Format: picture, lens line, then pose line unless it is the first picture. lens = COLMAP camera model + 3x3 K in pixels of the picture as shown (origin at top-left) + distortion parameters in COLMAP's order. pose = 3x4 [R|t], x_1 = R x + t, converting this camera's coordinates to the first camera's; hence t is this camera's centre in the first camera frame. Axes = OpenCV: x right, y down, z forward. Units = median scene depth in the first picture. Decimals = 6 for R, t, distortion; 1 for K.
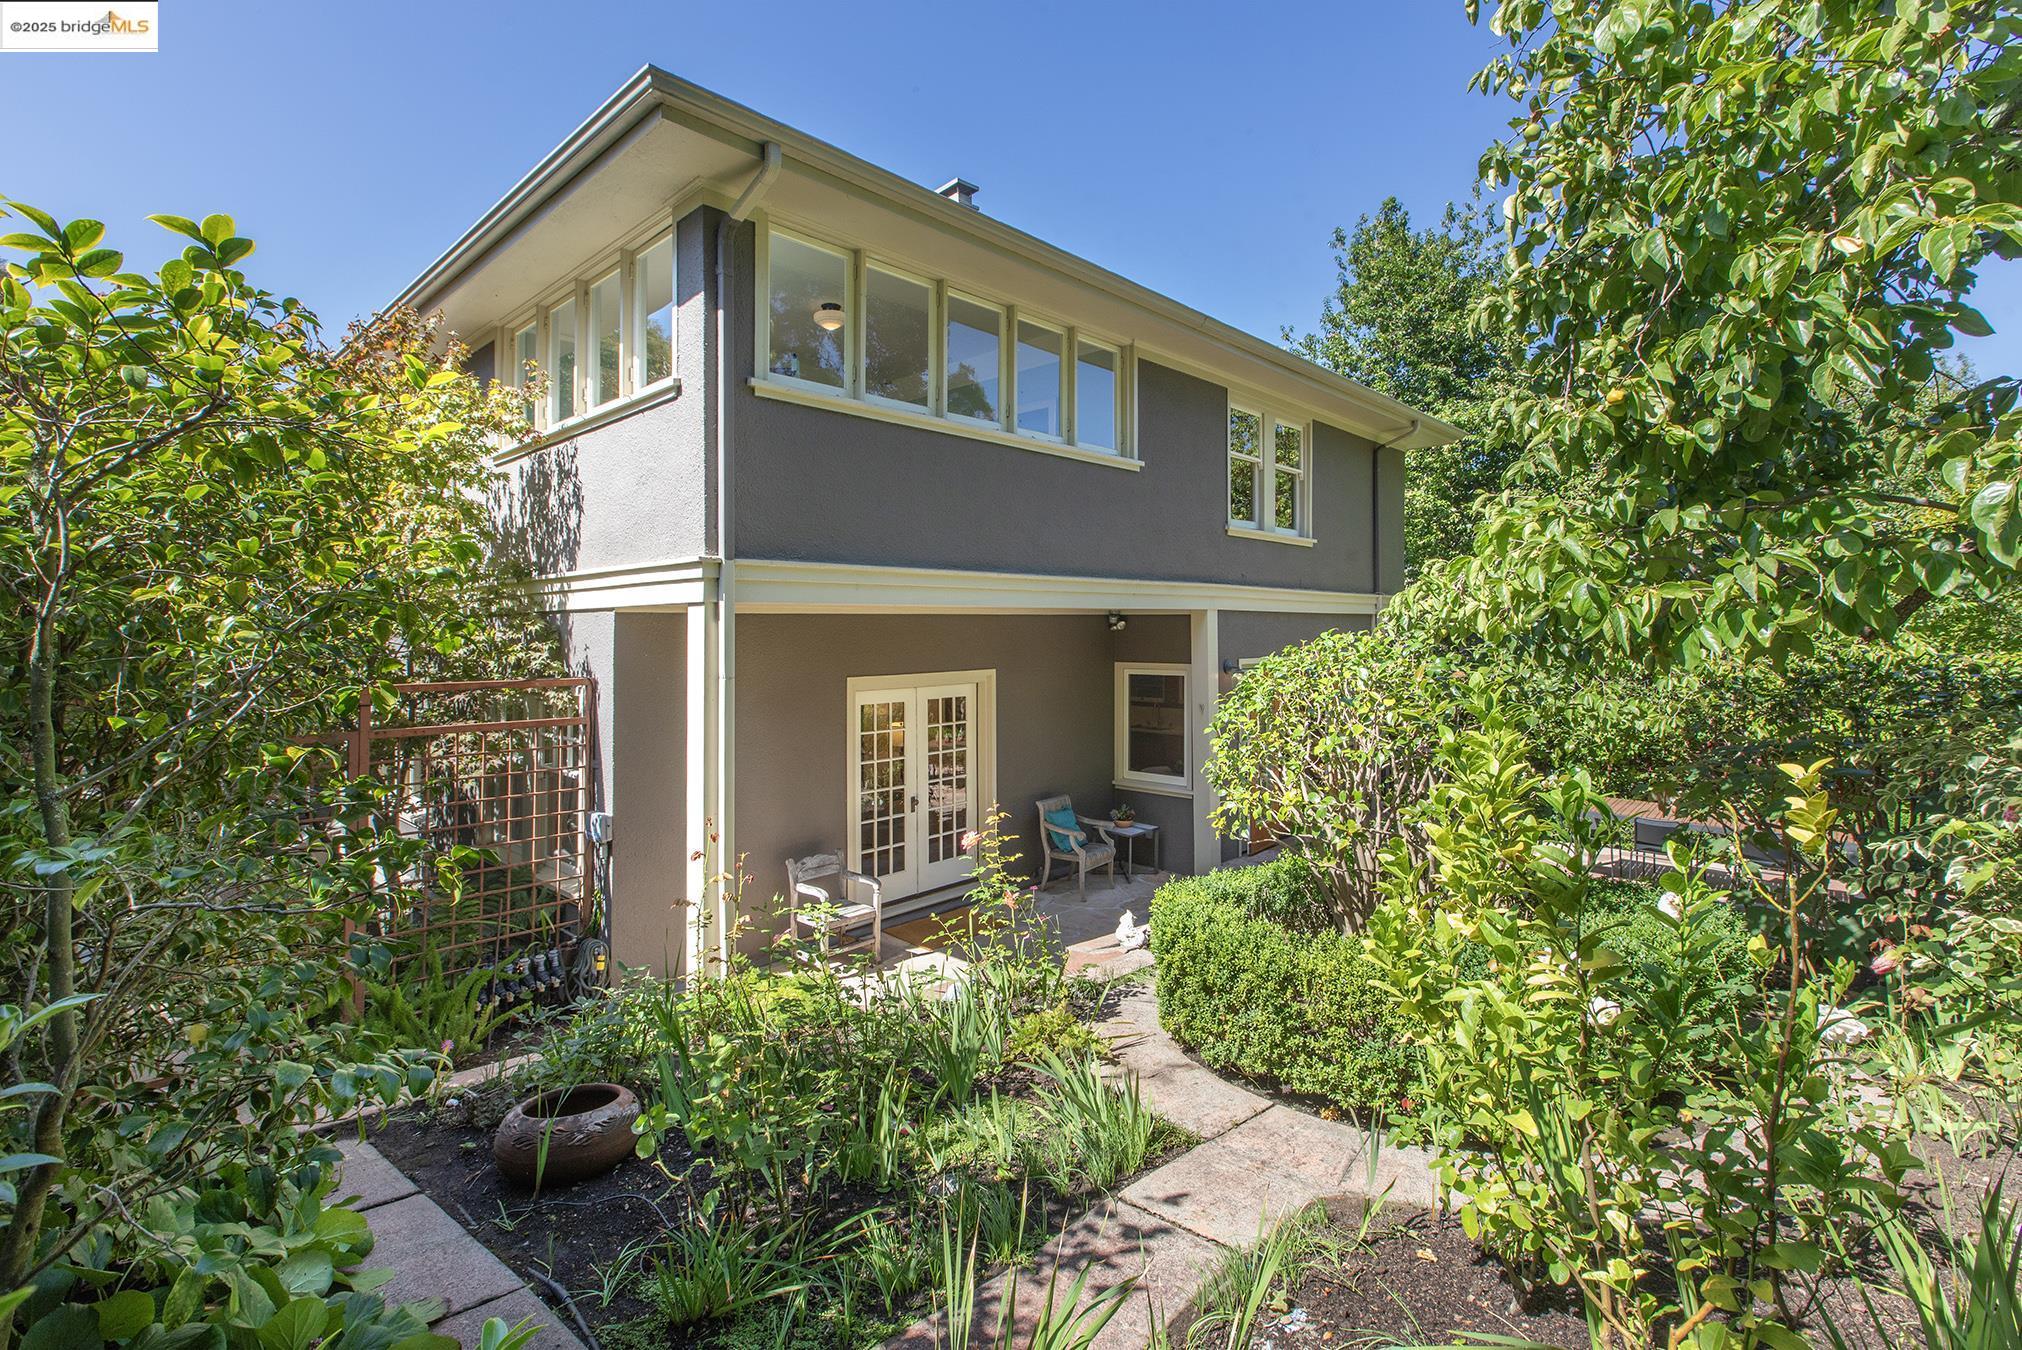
lens RADIAL K [[916.1, 0, 1016.4], [0, 916.1, 651.4], [0, 0, 1]] dist [-0.001780, -0.000472]
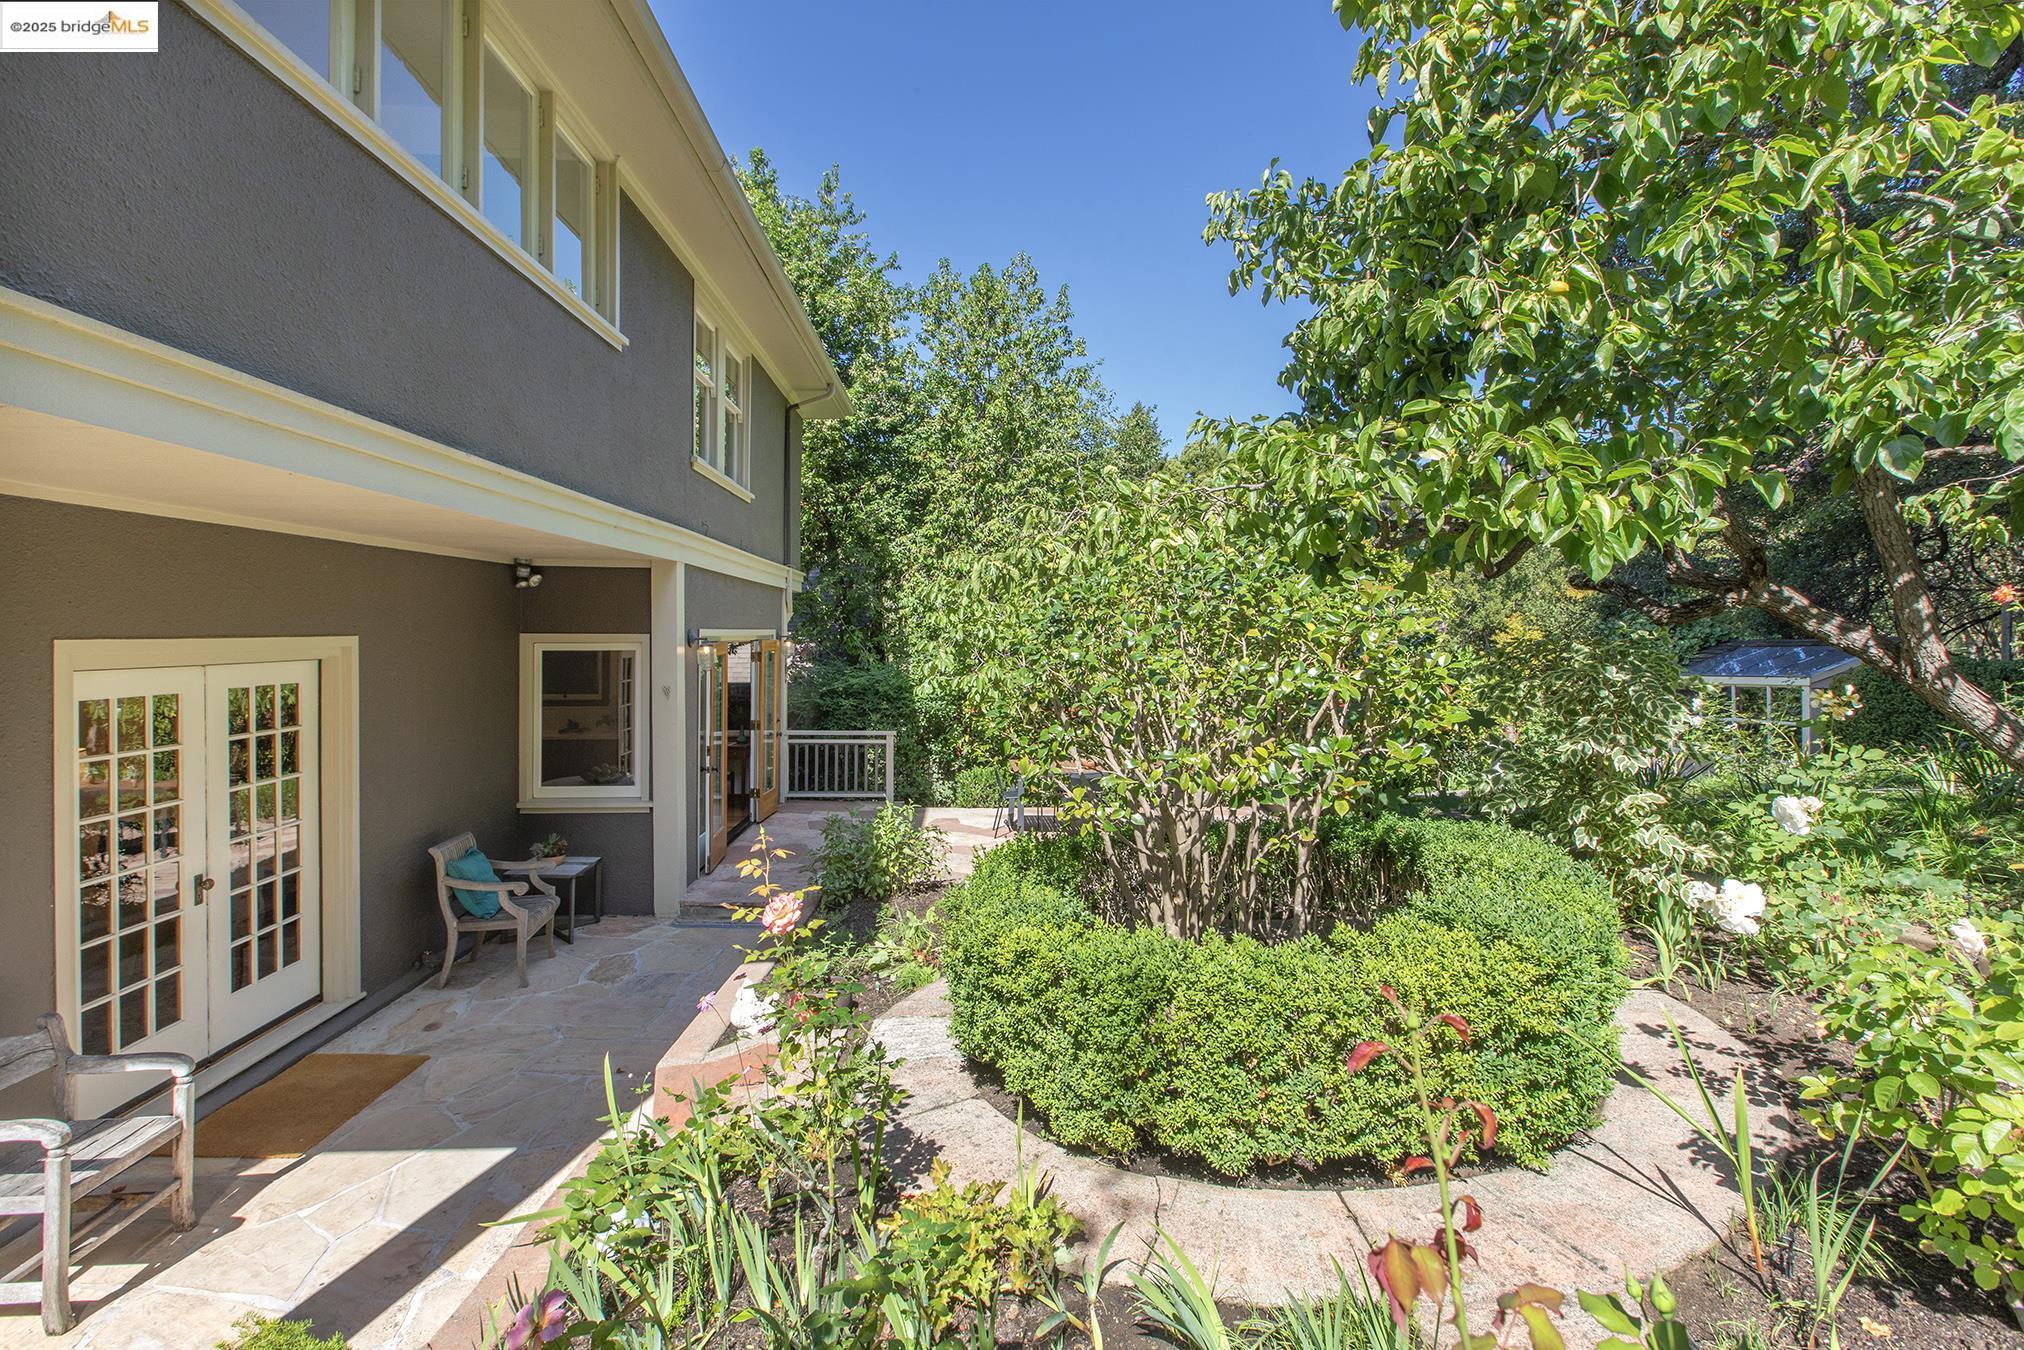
lens RADIAL K [[917.0, 0, 1017.4], [0, 917.0, 651.4], [0, 0, 1]] dist [-0.001780, -0.000472]
pose [[0.697590, -0.010514, 0.716420, -0.149858], [0.013687, 0.999905, 0.001348, 0.034203], [-0.716367, 0.008866, 0.697668, 0.278572]]
